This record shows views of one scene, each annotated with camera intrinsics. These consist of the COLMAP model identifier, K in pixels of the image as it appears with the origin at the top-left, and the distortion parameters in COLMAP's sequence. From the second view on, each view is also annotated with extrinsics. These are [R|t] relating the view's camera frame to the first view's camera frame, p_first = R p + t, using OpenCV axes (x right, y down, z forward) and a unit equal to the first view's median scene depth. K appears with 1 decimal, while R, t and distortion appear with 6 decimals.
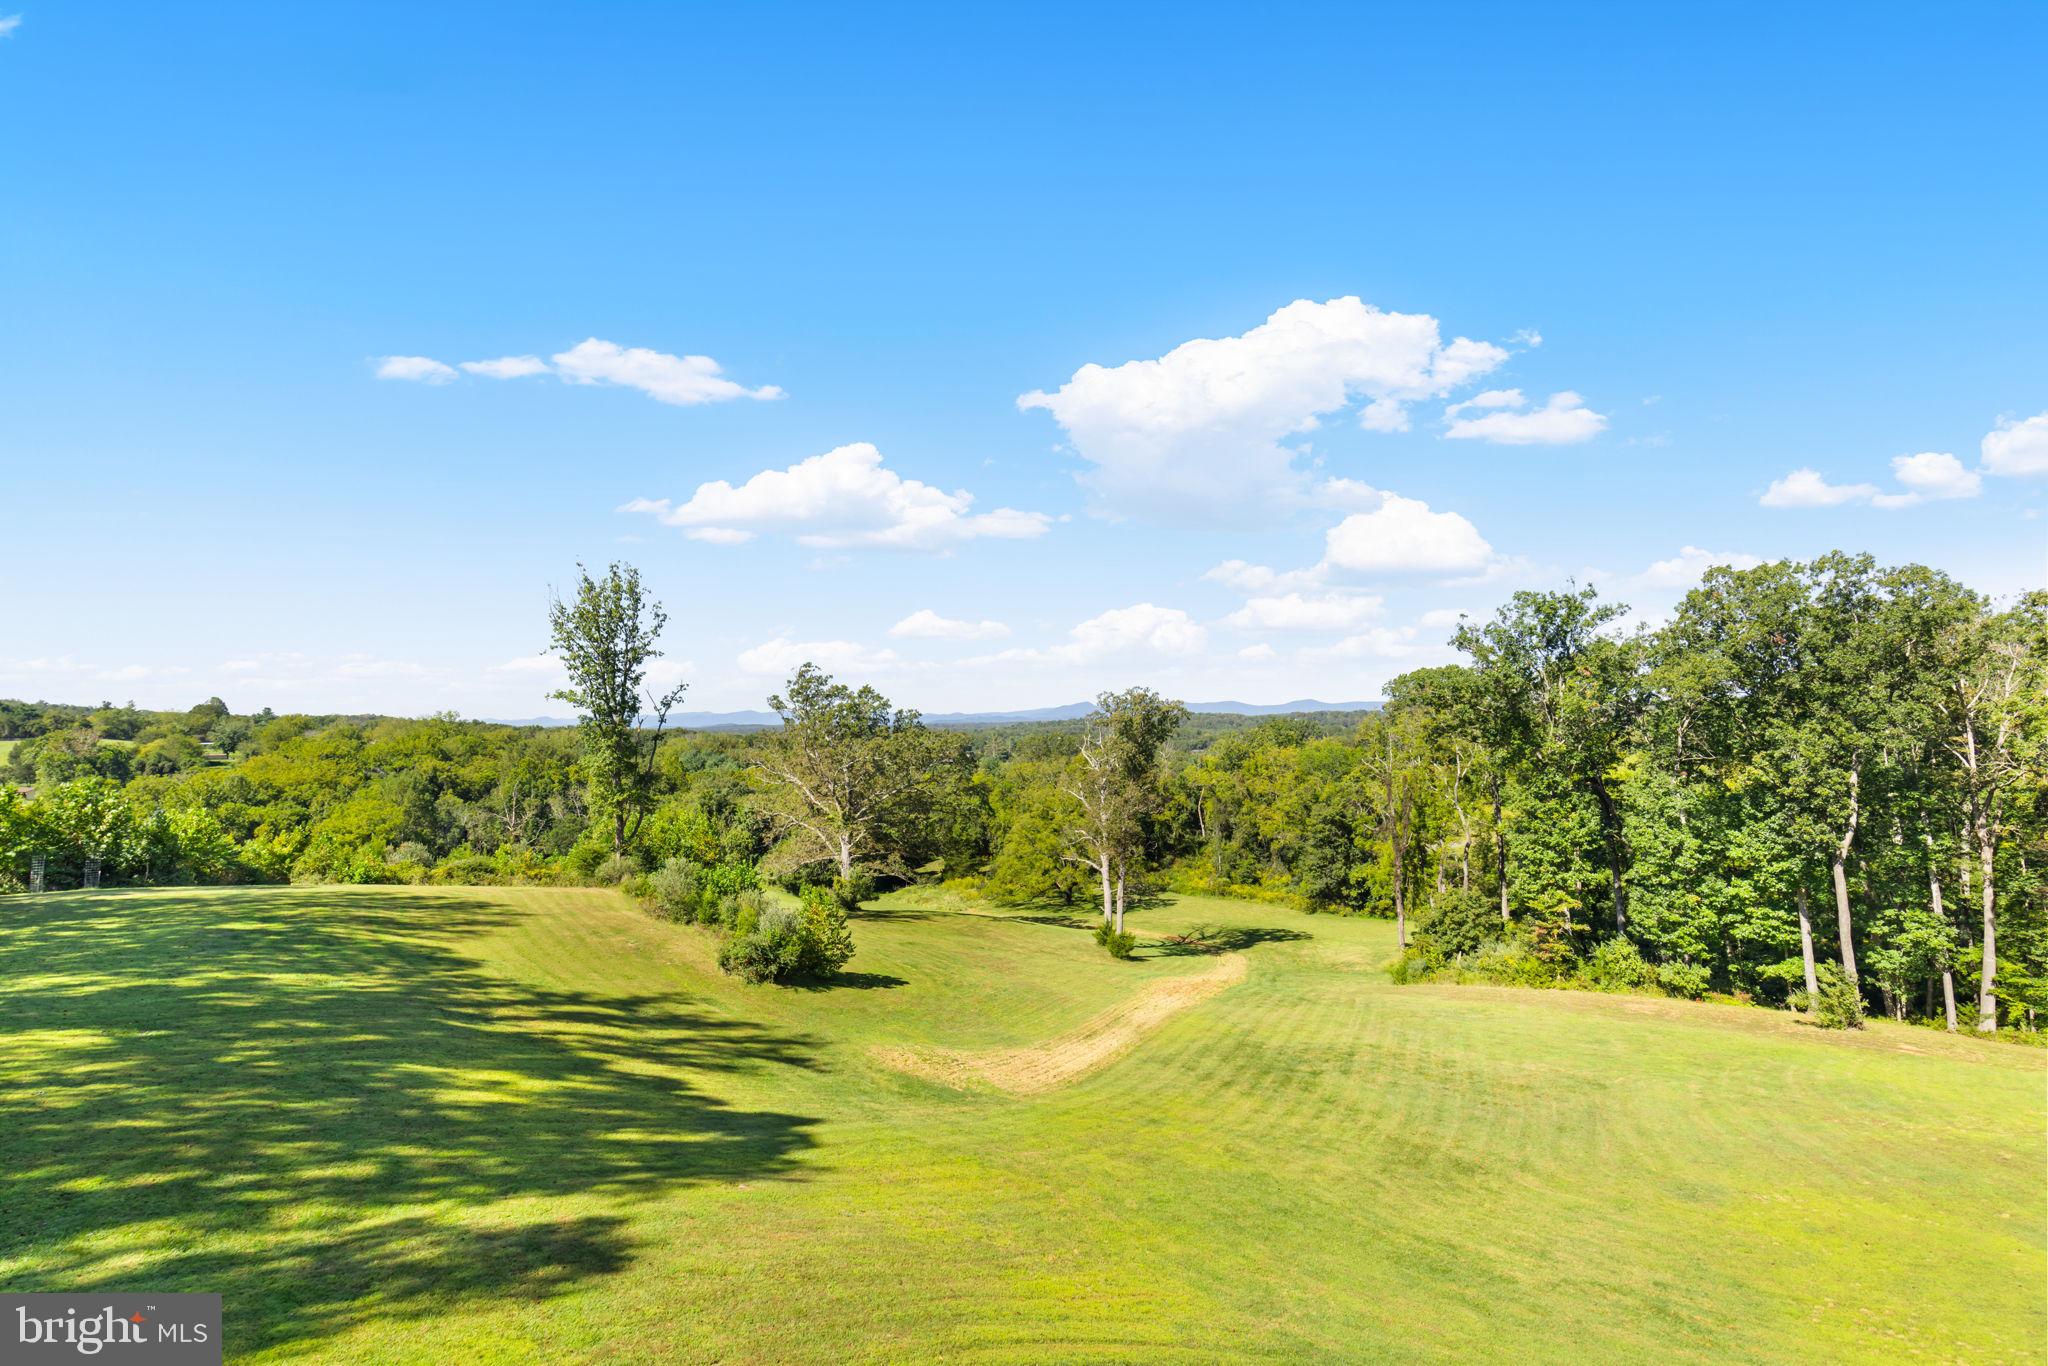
lens RADIAL K [[908.5, 0, 1023.5], [0, 908.5, 700.2], [0, 0, 1]] dist [0.026096, -0.017688]
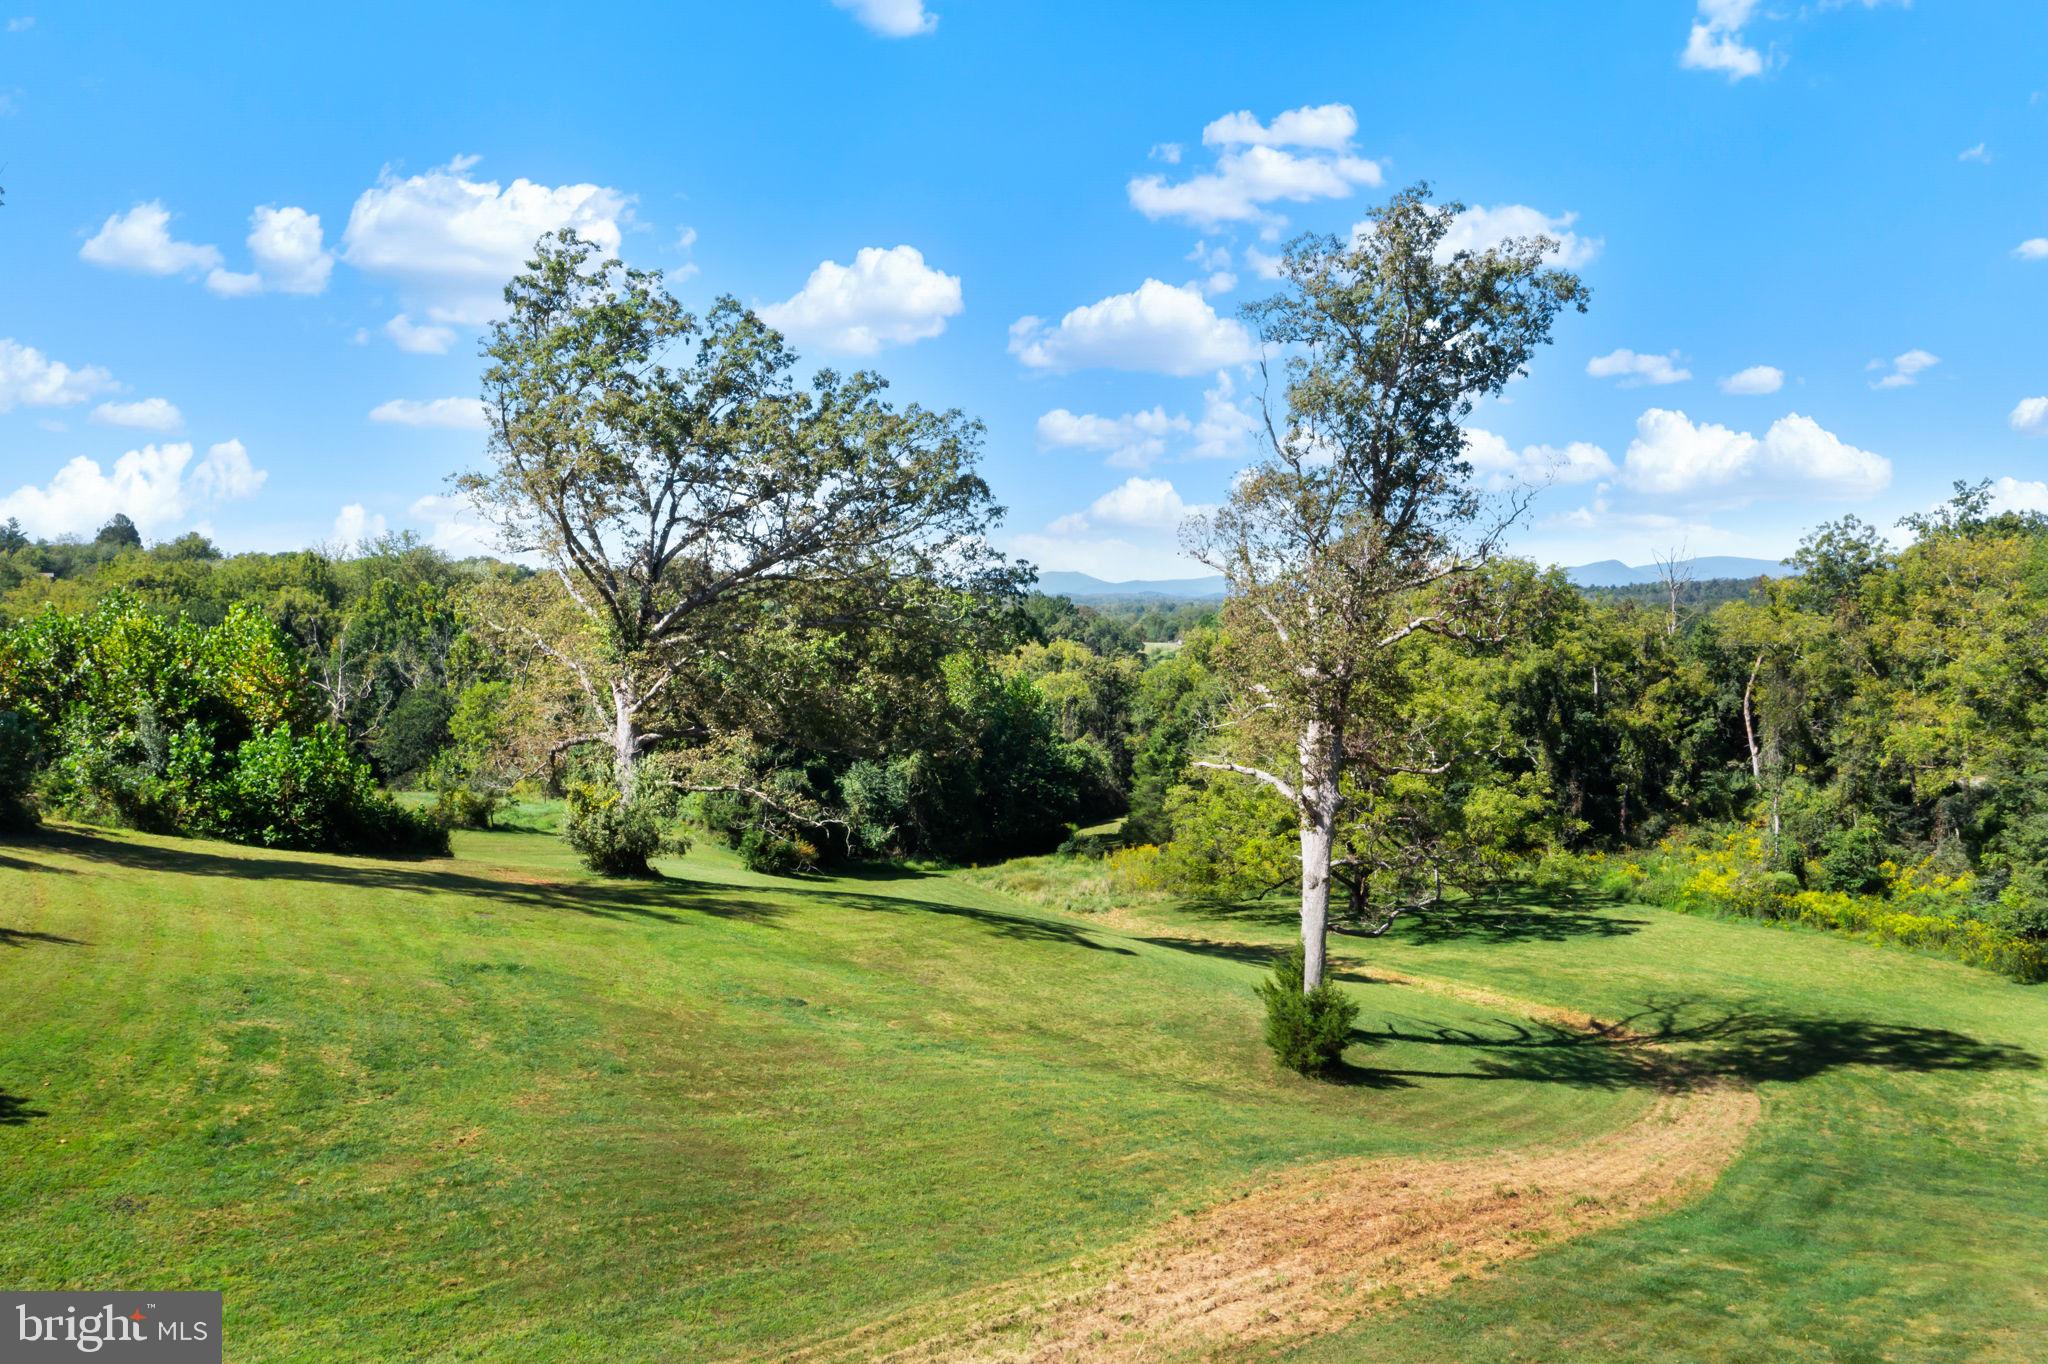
lens RADIAL K [[1632.3, 0, 1021.7], [0, 1632.3, 687.6], [0, 0, 1]] dist [-0.014240, 0.013387]
pose [[0.961437, 0.028824, -0.273509, 0.198935], [-0.006548, 0.996610, 0.082010, 0.131456], [0.274946, -0.077057, 0.958367, 0.549798]]
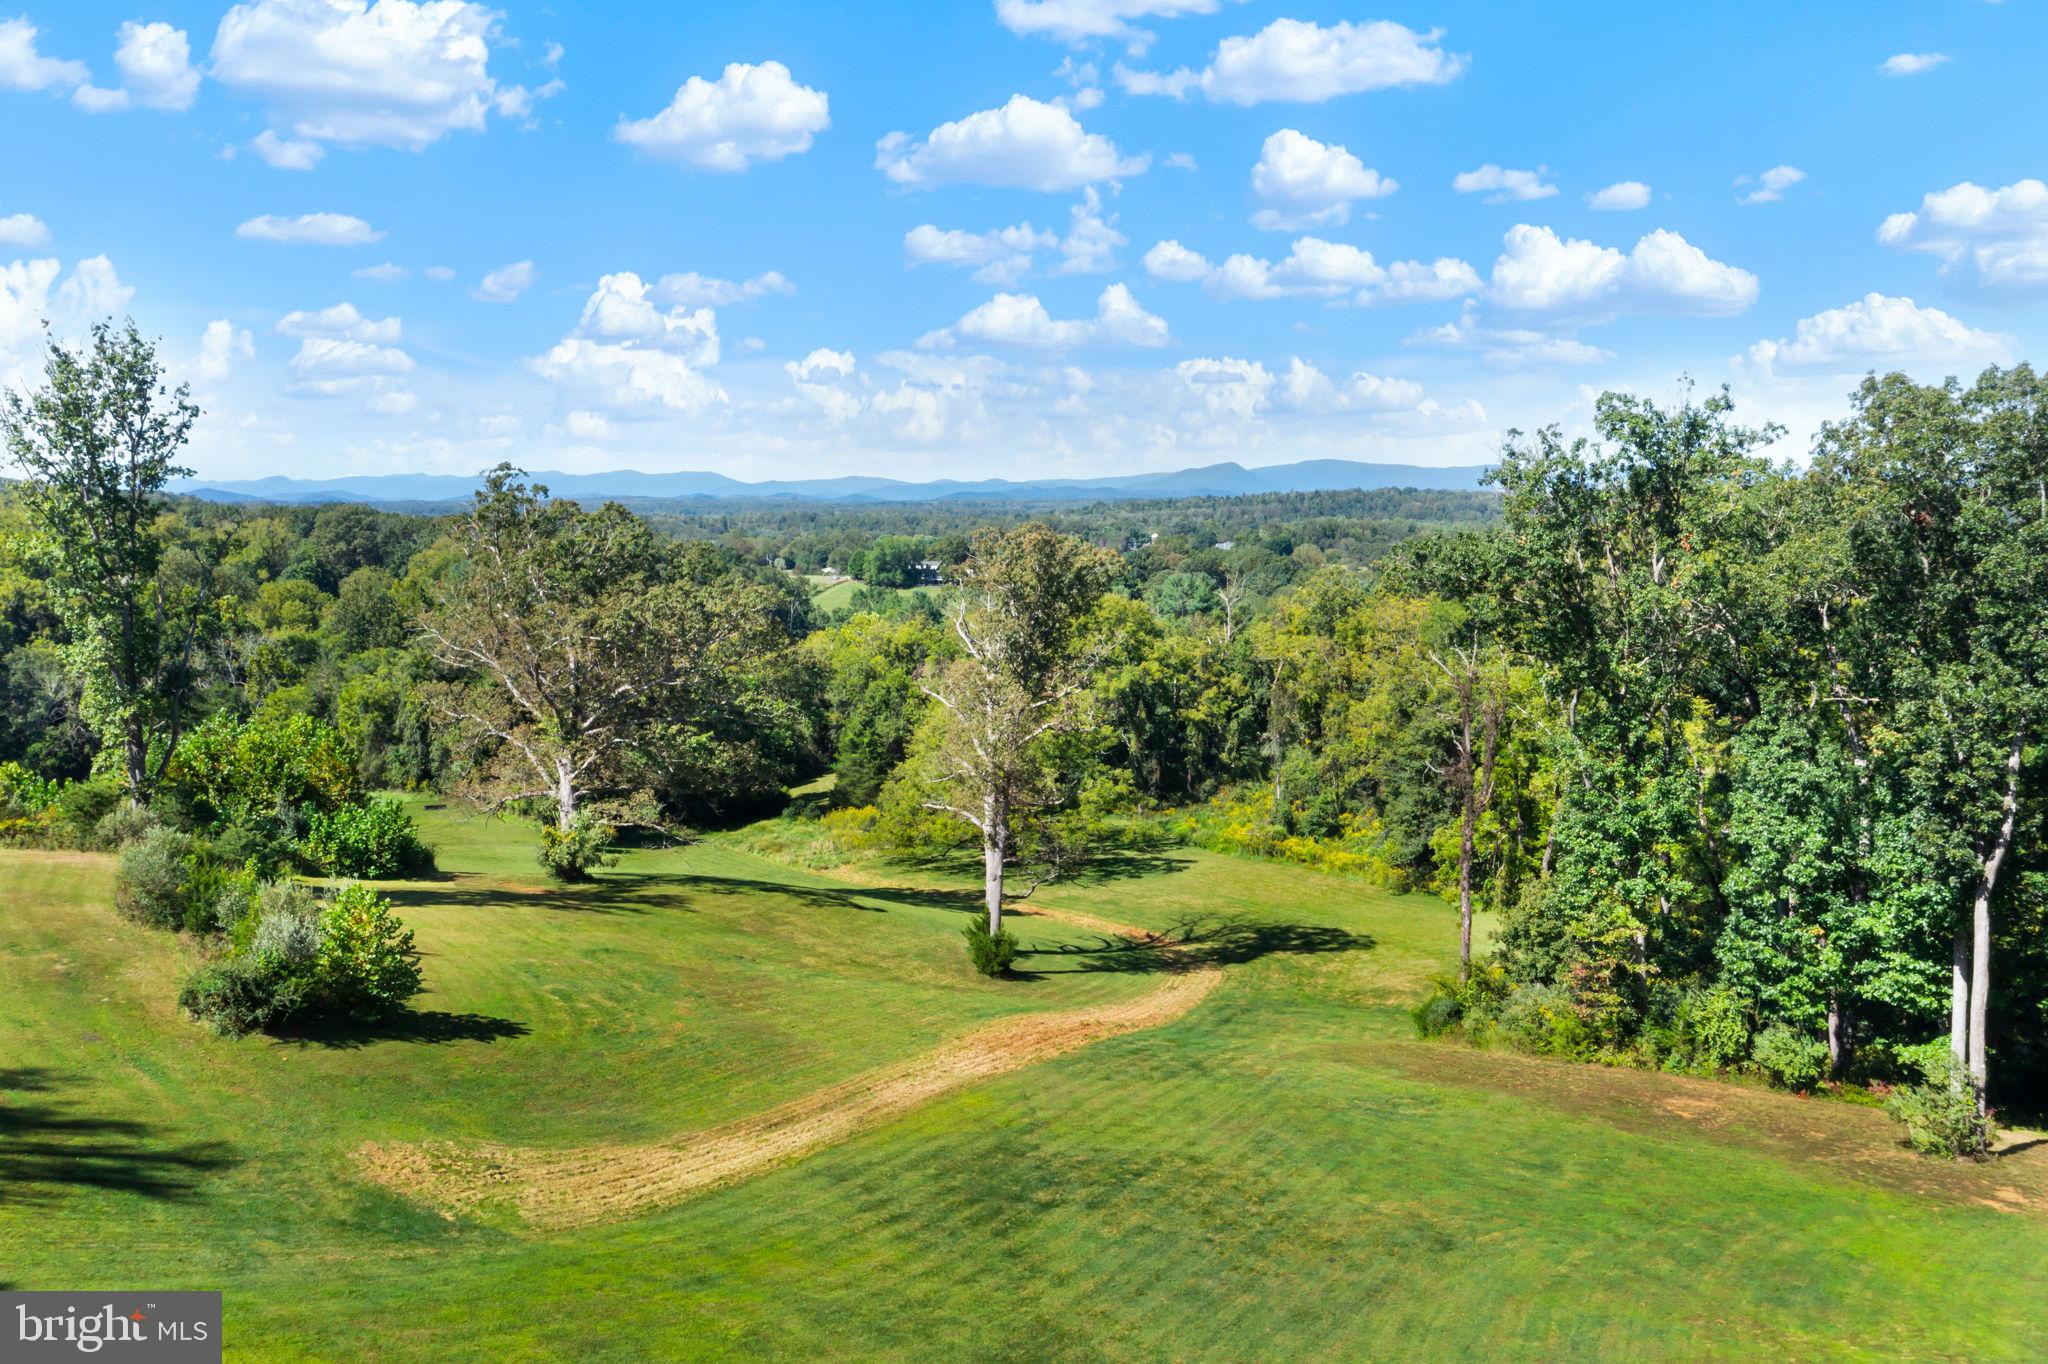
lens RADIAL K [[1632.3, 0, 1021.7], [0, 1632.3, 687.6], [0, 0, 1]] dist [-0.014240, 0.013387]
pose [[0.998243, 0.020571, -0.055576, 0.223898], [-0.012587, 0.990020, 0.140366, -0.071134], [0.057909, -0.139419, 0.988539, -0.053076]]
